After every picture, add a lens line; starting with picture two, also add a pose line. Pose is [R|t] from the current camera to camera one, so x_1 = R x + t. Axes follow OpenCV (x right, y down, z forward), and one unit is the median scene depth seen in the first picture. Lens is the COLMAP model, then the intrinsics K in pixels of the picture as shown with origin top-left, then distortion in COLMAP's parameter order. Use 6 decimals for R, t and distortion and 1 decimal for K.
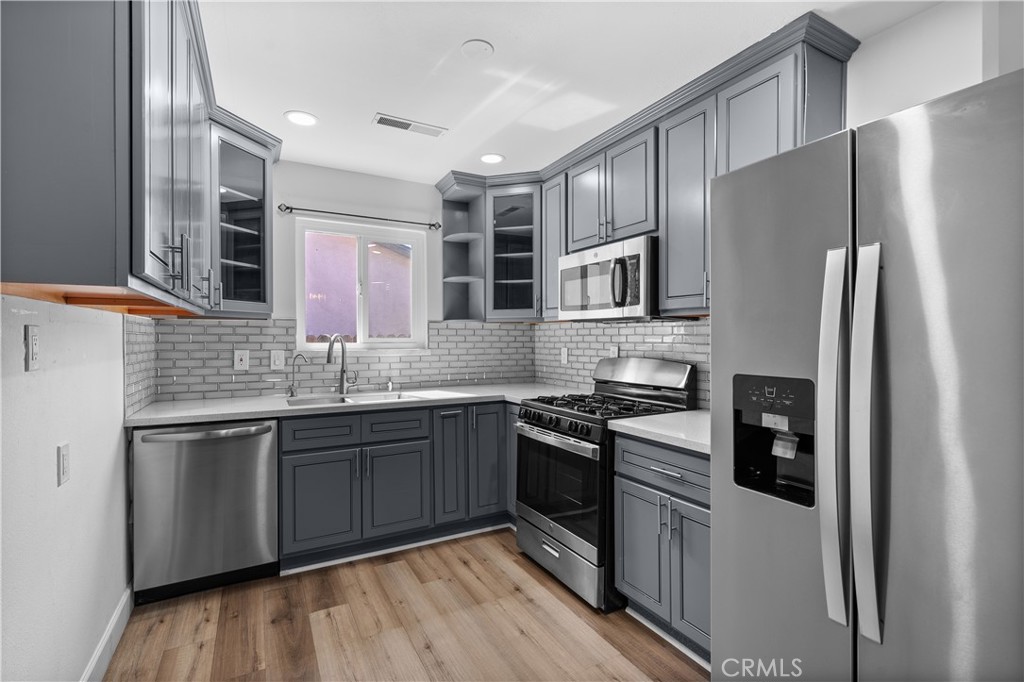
lens RADIAL K [[460.4, 0, 505.6], [0, 460.4, 339.5], [0, 0, 1]] dist [-0.007158, 0.001825]
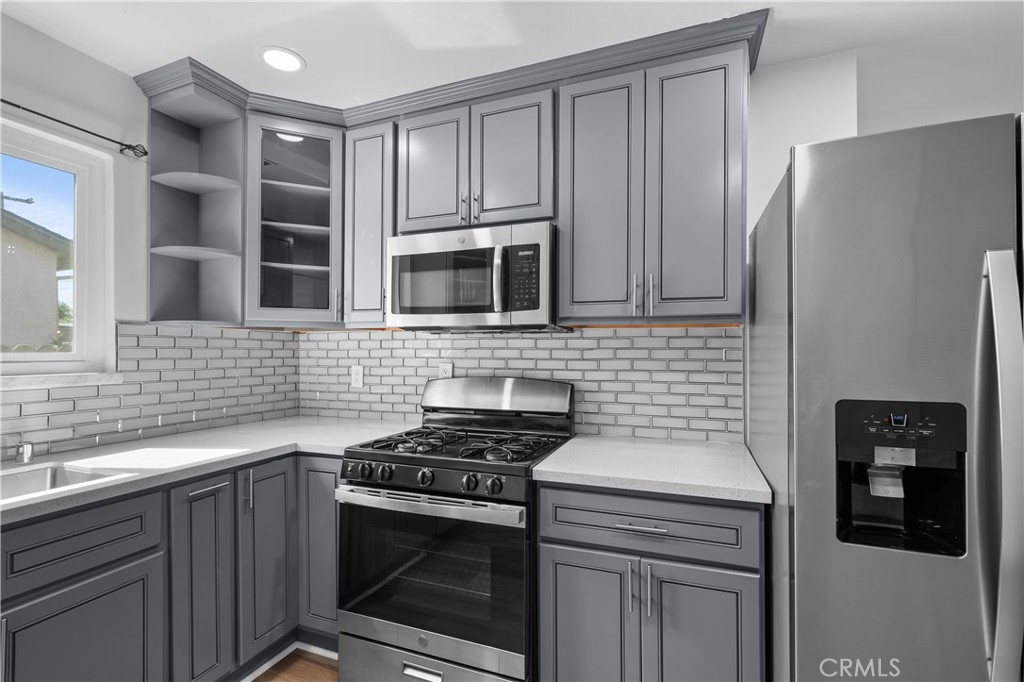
lens RADIAL K [[460.4, 0, 514.1], [0, 460.4, 348.3], [0, 0, 1]] dist [-0.007158, 0.001825]
pose [[0.764178, 0.006396, 0.644974, -0.188415], [0.001045, 0.999937, -0.011154, -0.001352], [-0.645005, 0.009197, 0.764123, 0.339338]]
